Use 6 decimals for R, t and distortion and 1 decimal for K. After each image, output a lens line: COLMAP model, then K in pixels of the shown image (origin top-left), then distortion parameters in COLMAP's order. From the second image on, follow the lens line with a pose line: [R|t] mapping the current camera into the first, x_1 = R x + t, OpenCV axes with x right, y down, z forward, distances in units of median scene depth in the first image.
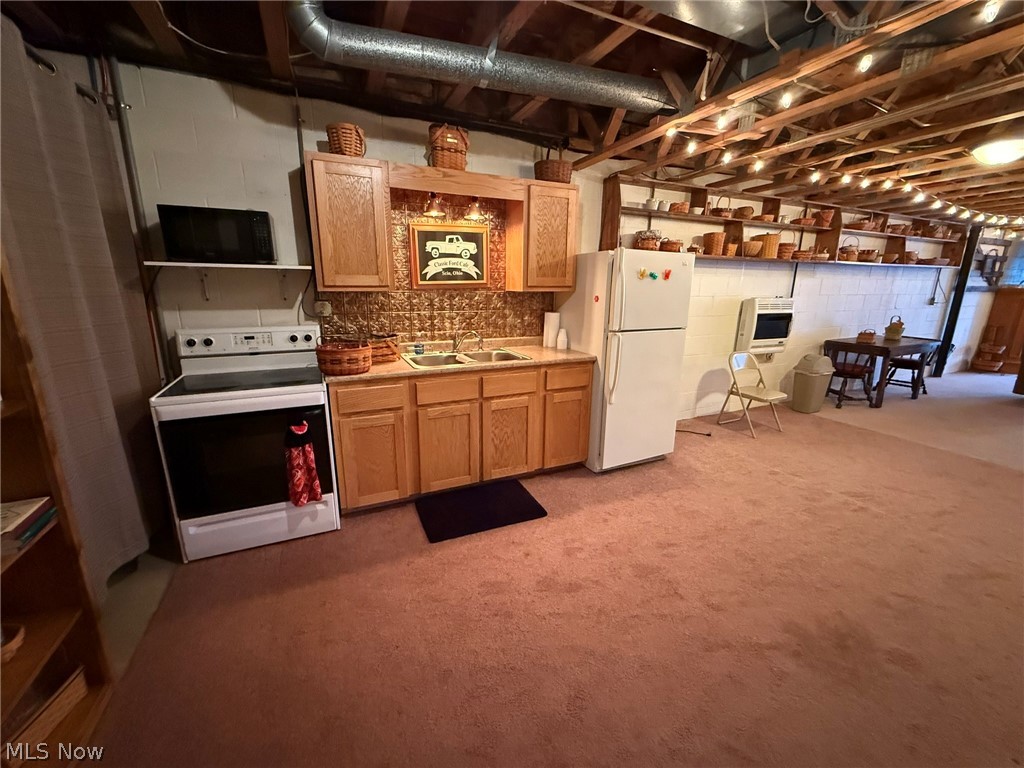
lens RADIAL K [[407.9, 0, 507.4], [0, 407.9, 384.0], [0, 0, 1]] dist [-0.000635, 0.000039]
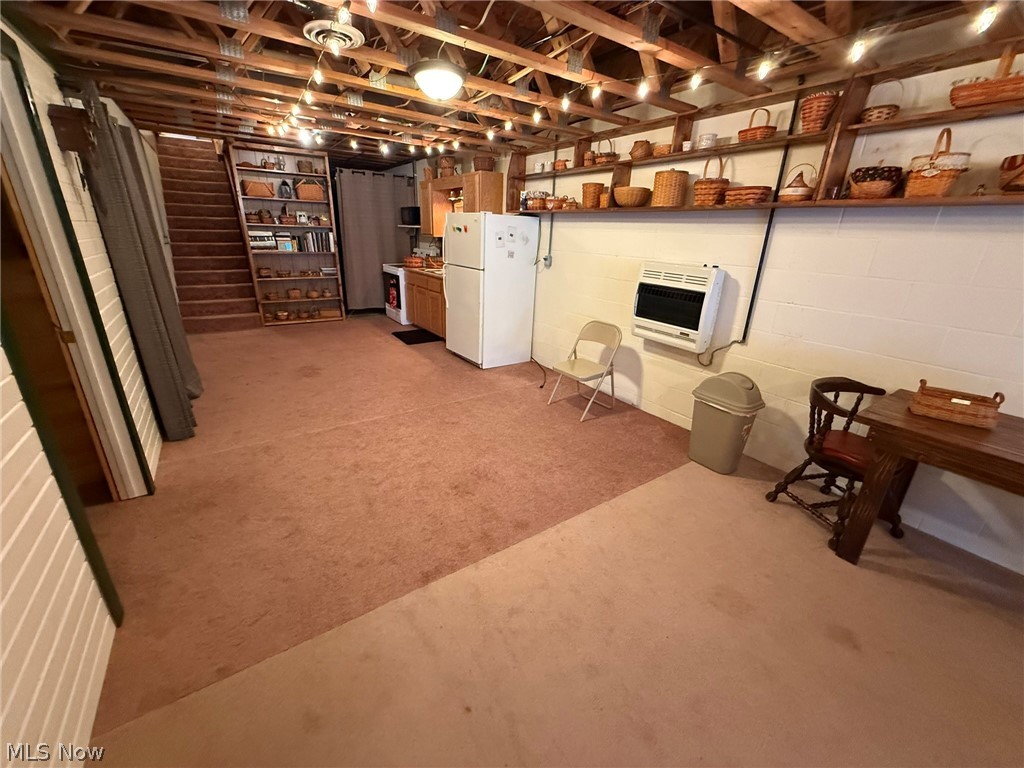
lens RADIAL K [[407.9, 0, 511.0], [0, 407.9, 381.8], [0, 0, 1]] dist [-0.000635, 0.000039]
pose [[0.181338, 0.344529, -0.921095, 1.485629], [-0.265262, 0.919044, 0.291539, -0.176118], [0.946970, 0.191464, 0.258048, 0.667592]]
